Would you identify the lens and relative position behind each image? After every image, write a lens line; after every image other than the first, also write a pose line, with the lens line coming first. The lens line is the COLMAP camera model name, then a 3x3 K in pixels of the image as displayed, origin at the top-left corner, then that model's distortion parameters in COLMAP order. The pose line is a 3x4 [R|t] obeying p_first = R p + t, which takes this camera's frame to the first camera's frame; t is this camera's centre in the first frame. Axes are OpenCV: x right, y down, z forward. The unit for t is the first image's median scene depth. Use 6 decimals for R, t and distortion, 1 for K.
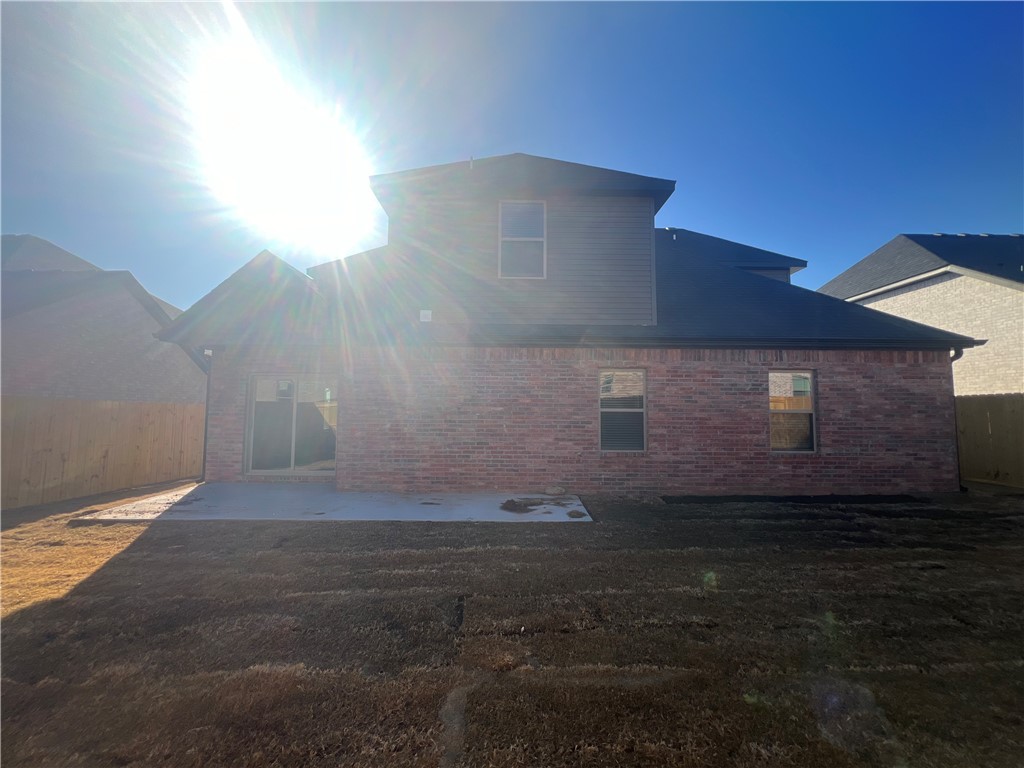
lens RADIAL K [[409.0, 0, 512.0], [0, 409.0, 384.0], [0, 0, 1]] dist [-0.002367, 0.000789]
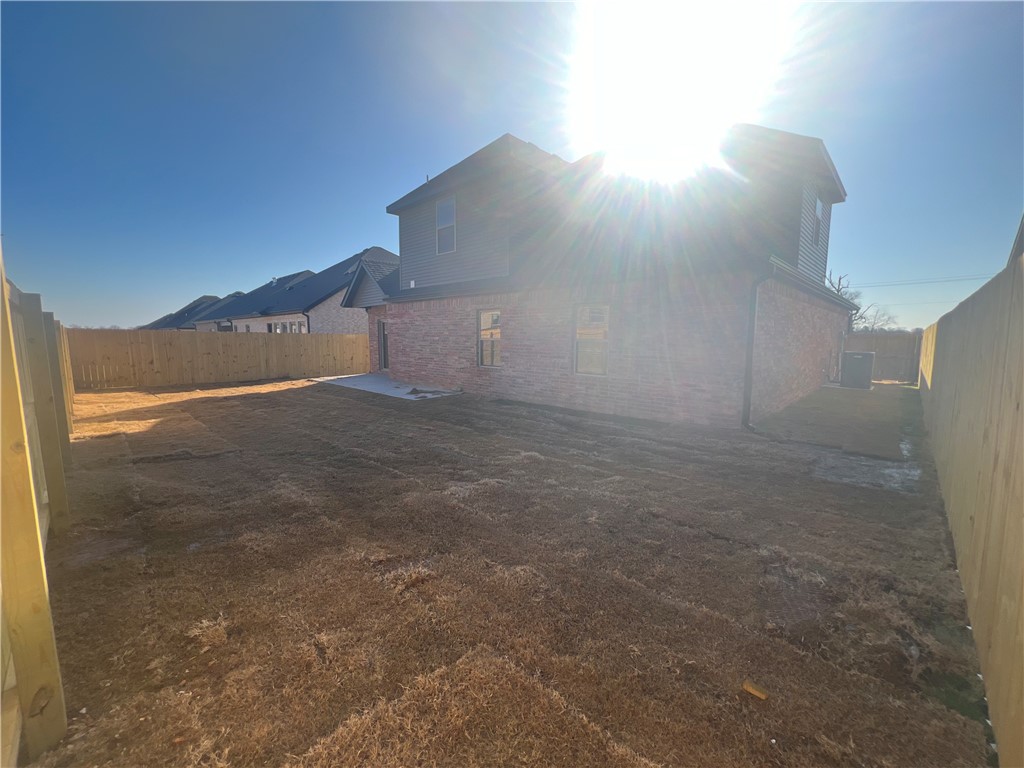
lens RADIAL K [[409.0, 0, 512.0], [0, 409.0, 384.0], [0, 0, 1]] dist [-0.002367, 0.000789]
pose [[0.713137, 0.078282, -0.696640, 1.363600], [0.048642, 0.985825, 0.160571, -0.007839], [0.699335, -0.148395, 0.699221, 0.022843]]
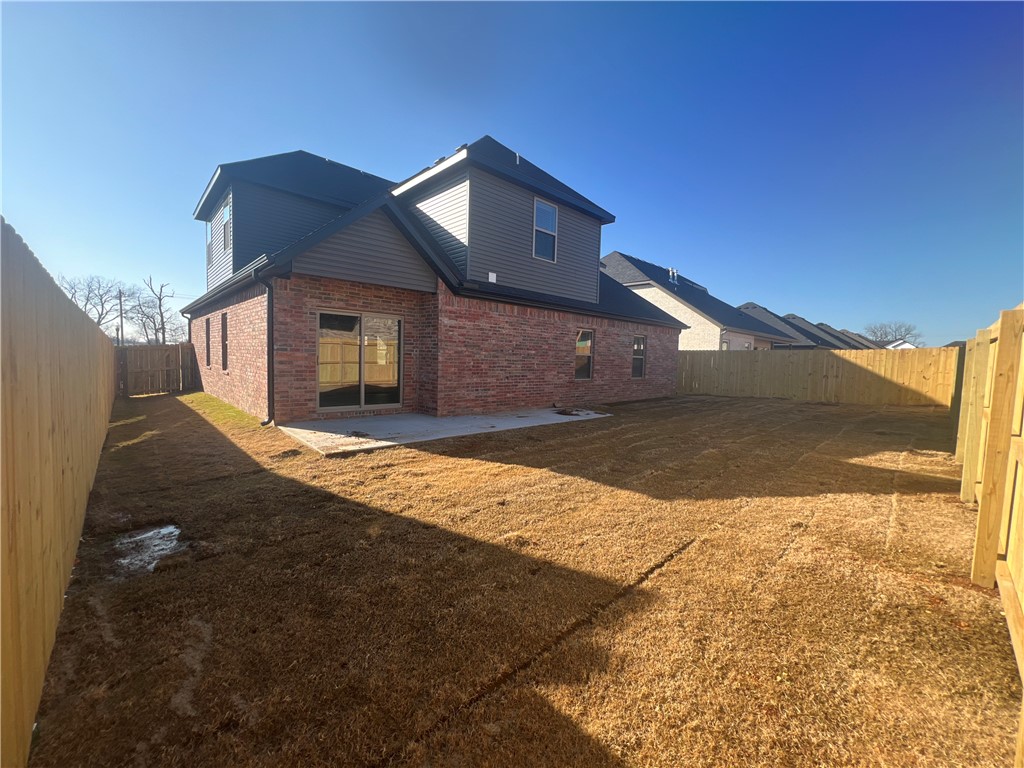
lens RADIAL K [[409.0, 0, 512.0], [0, 409.0, 384.0], [0, 0, 1]] dist [-0.002367, 0.000789]
pose [[0.738622, -0.028491, 0.673517, -1.063100], [-0.070989, 0.990264, 0.119740, 0.004888], [-0.670371, -0.136255, 0.729409, -0.016230]]
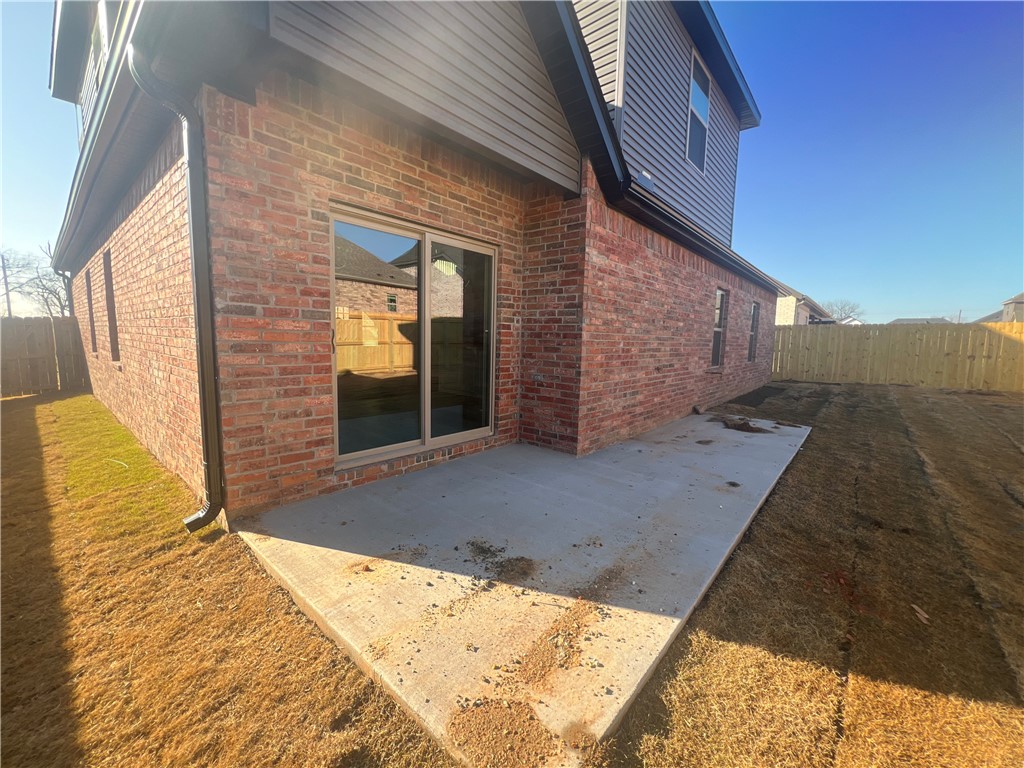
lens RADIAL K [[409.7, 0, 512.0], [0, 409.7, 384.0], [0, 0, 1]] dist [-0.000674, -0.000118]
pose [[0.663770, -0.075168, 0.744150, -0.913833], [-0.070109, 0.984303, 0.161963, 0.069641], [-0.744644, -0.159678, 0.648081, 0.691442]]
